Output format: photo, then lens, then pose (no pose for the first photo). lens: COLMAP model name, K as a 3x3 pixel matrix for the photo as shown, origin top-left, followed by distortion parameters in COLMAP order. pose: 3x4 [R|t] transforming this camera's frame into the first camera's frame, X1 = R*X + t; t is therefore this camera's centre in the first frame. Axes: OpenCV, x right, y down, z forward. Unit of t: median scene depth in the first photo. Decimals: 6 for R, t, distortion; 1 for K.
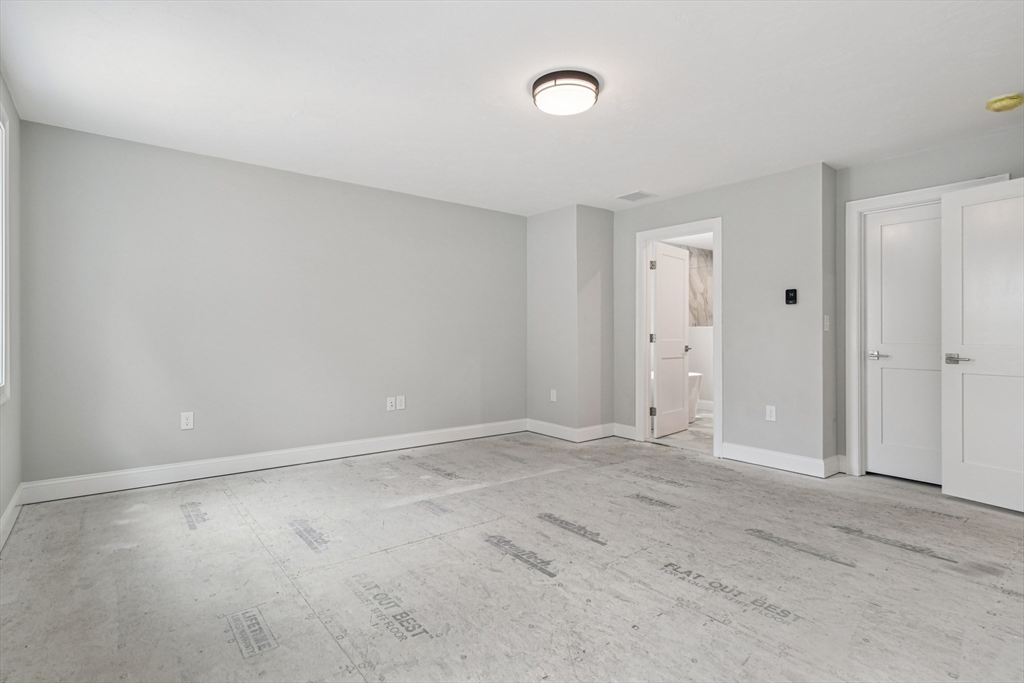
lens RADIAL K [[506.8, 0, 512.3], [0, 506.8, 337.2], [0, 0, 1]] dist [-0.000468, -0.000012]
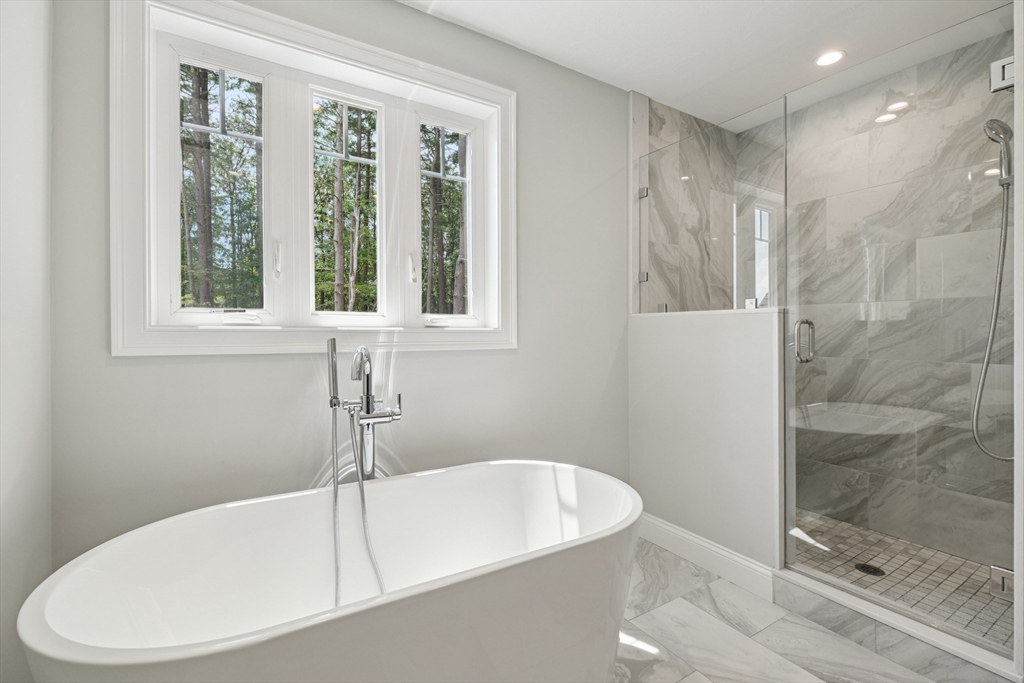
lens RADIAL K [[462.3, 0, 511.7], [0, 462.3, 339.8], [0, 0, 1]] dist [-0.008282, 0.002604]
pose [[0.992797, 0.002973, -0.119775, 0.277900], [-0.002458, 0.999987, 0.004451, -0.001933], [0.119787, -0.004124, 0.992791, 0.627045]]
